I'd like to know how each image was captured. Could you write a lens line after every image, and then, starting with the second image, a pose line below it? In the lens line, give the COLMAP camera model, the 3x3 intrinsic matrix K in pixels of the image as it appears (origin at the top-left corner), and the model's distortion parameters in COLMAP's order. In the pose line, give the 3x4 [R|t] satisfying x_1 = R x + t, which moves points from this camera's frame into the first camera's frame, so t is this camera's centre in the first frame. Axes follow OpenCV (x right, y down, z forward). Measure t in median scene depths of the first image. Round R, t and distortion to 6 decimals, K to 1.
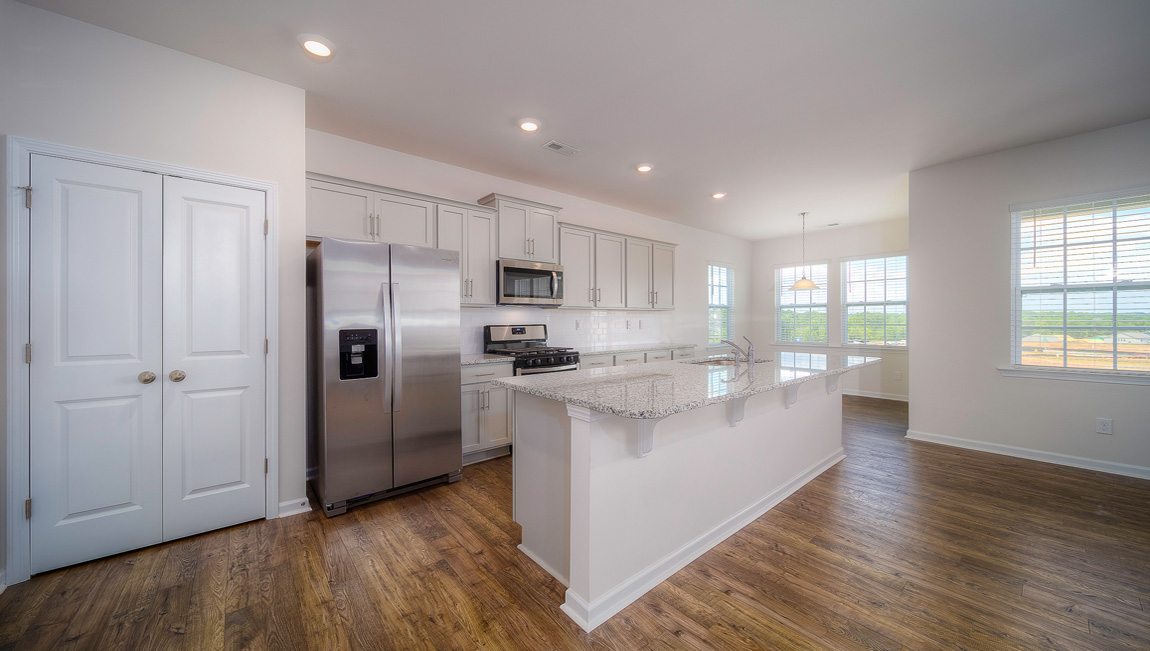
lens RADIAL K [[397.3, 0, 577.0], [0, 397.3, 322.6], [0, 0, 1]] dist [-0.003467, -0.000787]
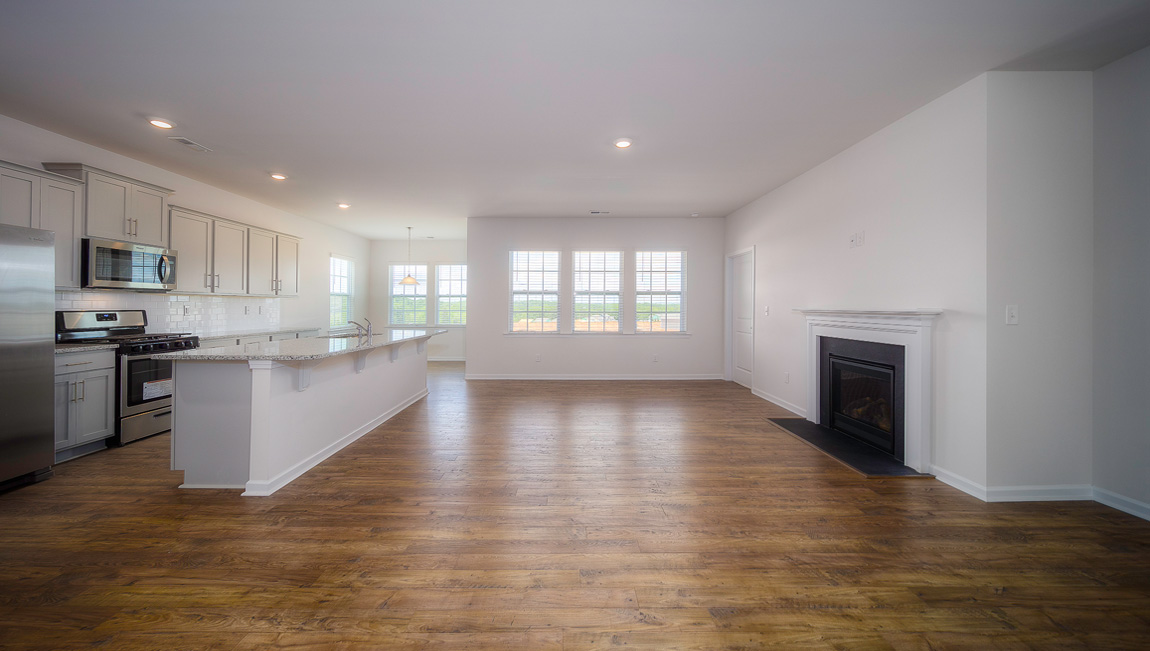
lens RADIAL K [[397.3, 0, 561.0], [0, 397.3, 304.2], [0, 0, 1]] dist [-0.003467, -0.000787]
pose [[0.647376, 0.012647, 0.762066, -0.171088], [-0.003089, 0.999898, -0.013970, 0.001168], [-0.762164, 0.006690, 0.647349, -0.377728]]
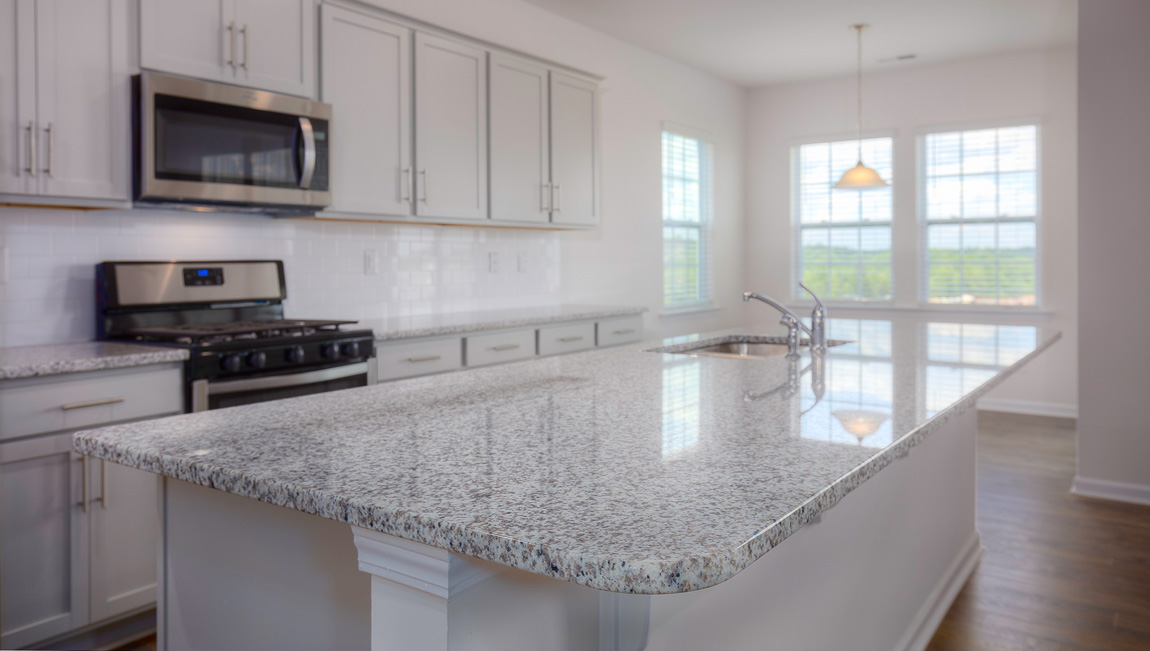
lens RADIAL K [[839.4, 0, 577.7], [0, 839.4, 264.8], [0, 0, 1]] dist [-0.005592, 0.011904]
pose [[0.967388, -0.002489, 0.253286, -0.009454], [0.002808, 0.999996, -0.000898, 0.012013], [-0.253283, 0.001580, 0.967391, 0.172244]]
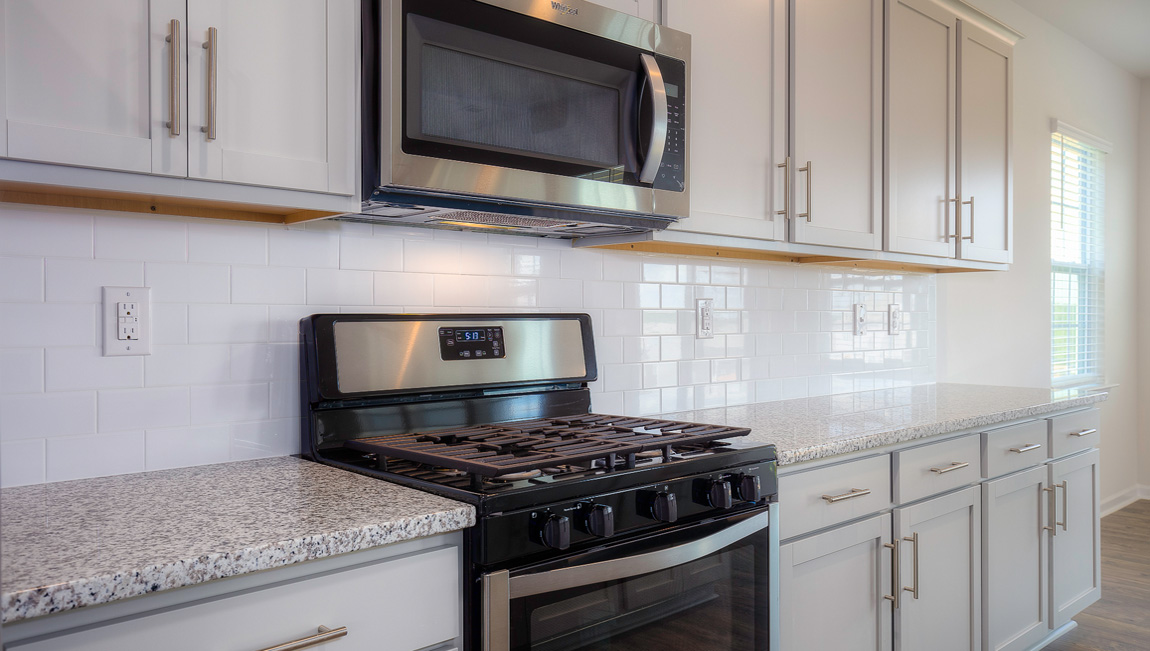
lens RADIAL K [[839.4, 0, 576.0], [0, 839.4, 328.8], [0, 0, 1]] dist [-0.005592, 0.011904]
pose [[0.999572, 0.004499, 0.028915, -0.110447], [-0.004754, 0.999950, 0.008750, 0.009721], [-0.028874, -0.008884, 0.999544, 0.580275]]
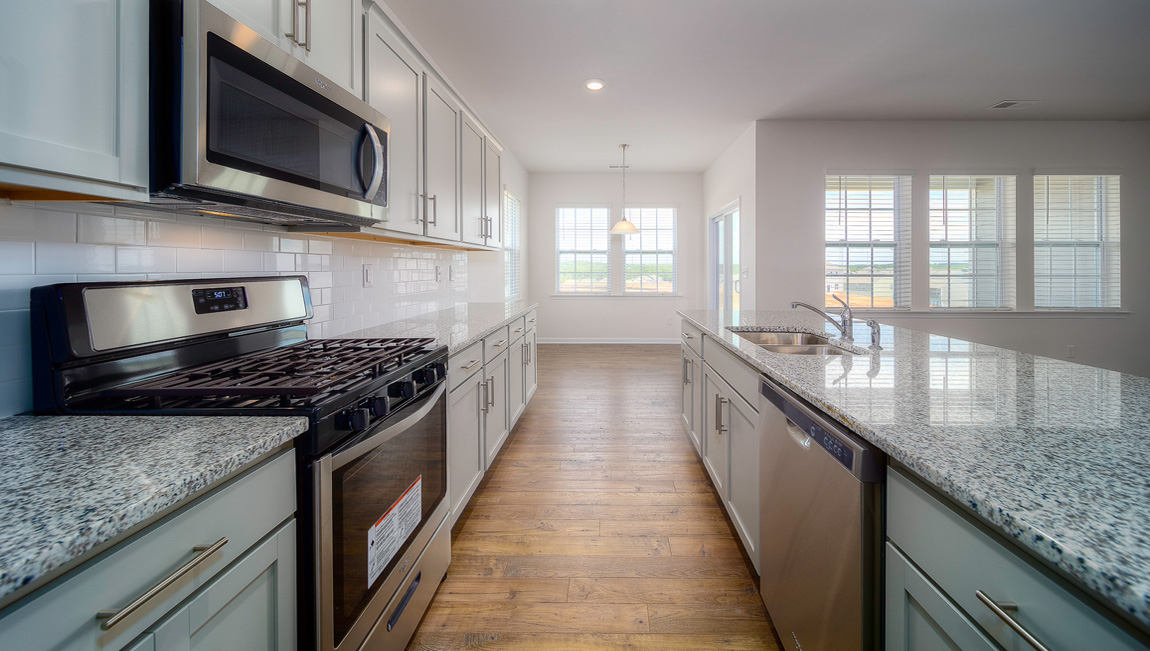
lens RADIAL K [[412.5, 0, 607.3], [0, 412.5, 269.1], [0, 0, 1]] dist [-0.003437, -0.001107]
pose [[0.651438, 0.003946, 0.758692, -0.200947], [-0.003788, 0.999991, -0.001949, -0.001846], [-0.758693, -0.001604, 0.651447, 0.622023]]
